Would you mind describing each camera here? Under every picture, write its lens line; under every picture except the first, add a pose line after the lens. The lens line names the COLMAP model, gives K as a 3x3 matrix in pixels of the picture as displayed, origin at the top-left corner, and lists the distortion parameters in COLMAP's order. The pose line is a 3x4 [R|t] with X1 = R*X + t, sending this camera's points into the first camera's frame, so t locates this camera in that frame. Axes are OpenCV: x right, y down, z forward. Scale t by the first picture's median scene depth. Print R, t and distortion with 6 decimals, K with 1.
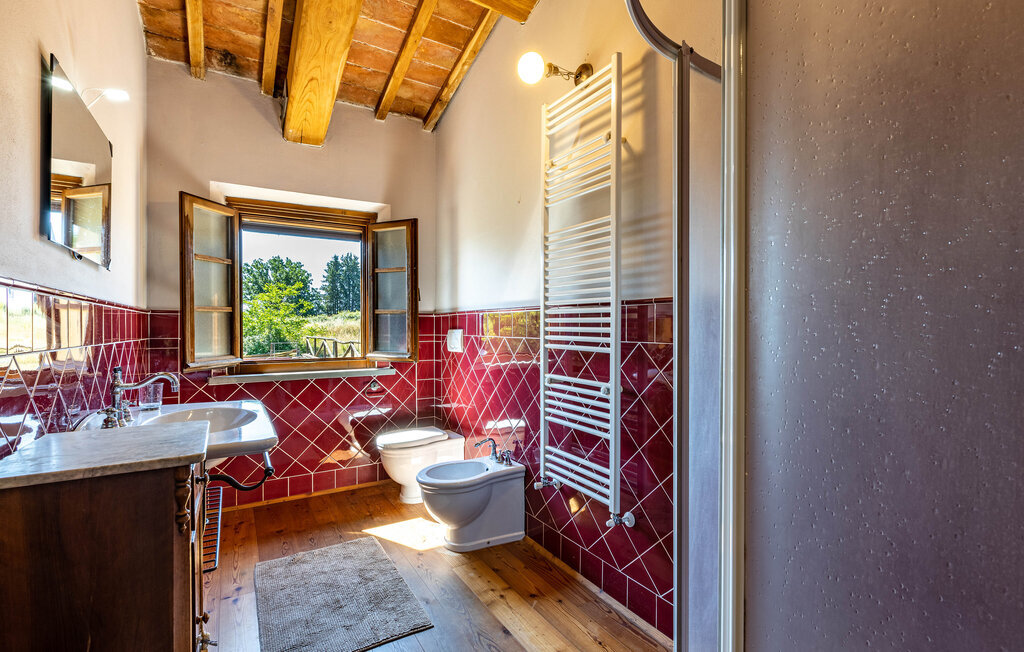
lens RADIAL K [[458.7, 0, 512.2], [0, 458.7, 327.8], [0, 0, 1]] dist [-0.005990, 0.001531]
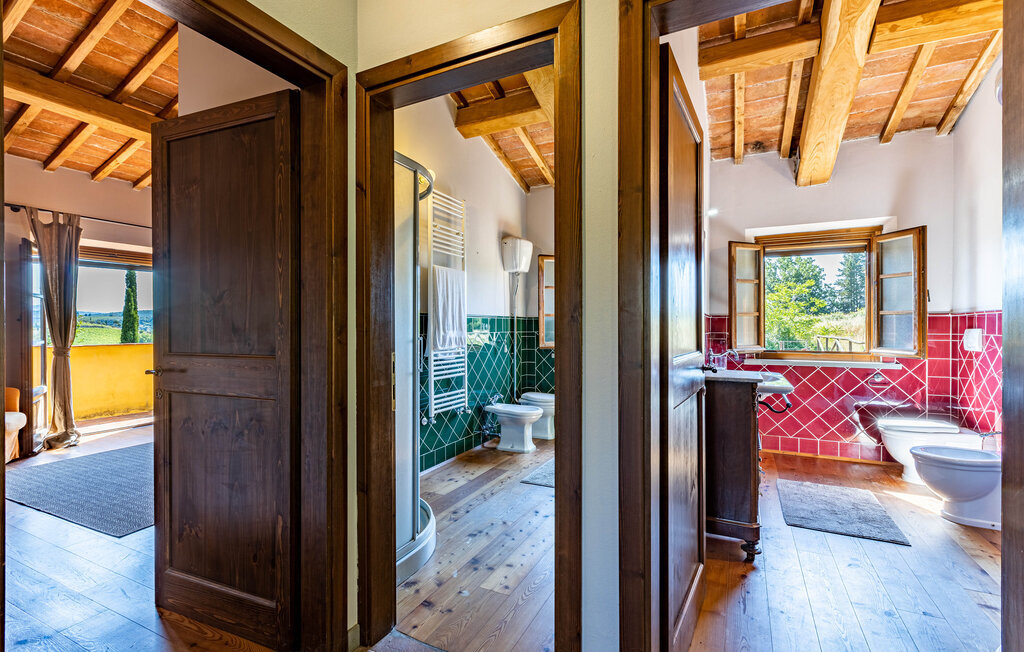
lens RADIAL K [[458.7, 0, 520.5], [0, 458.7, 328.0], [0, 0, 1]] dist [-0.005990, 0.001531]
pose [[0.541635, 0.005226, -0.840598, 0.193637], [-0.003272, 0.999986, 0.004109, 0.001194], [0.840608, 0.000525, 0.541644, -0.409193]]
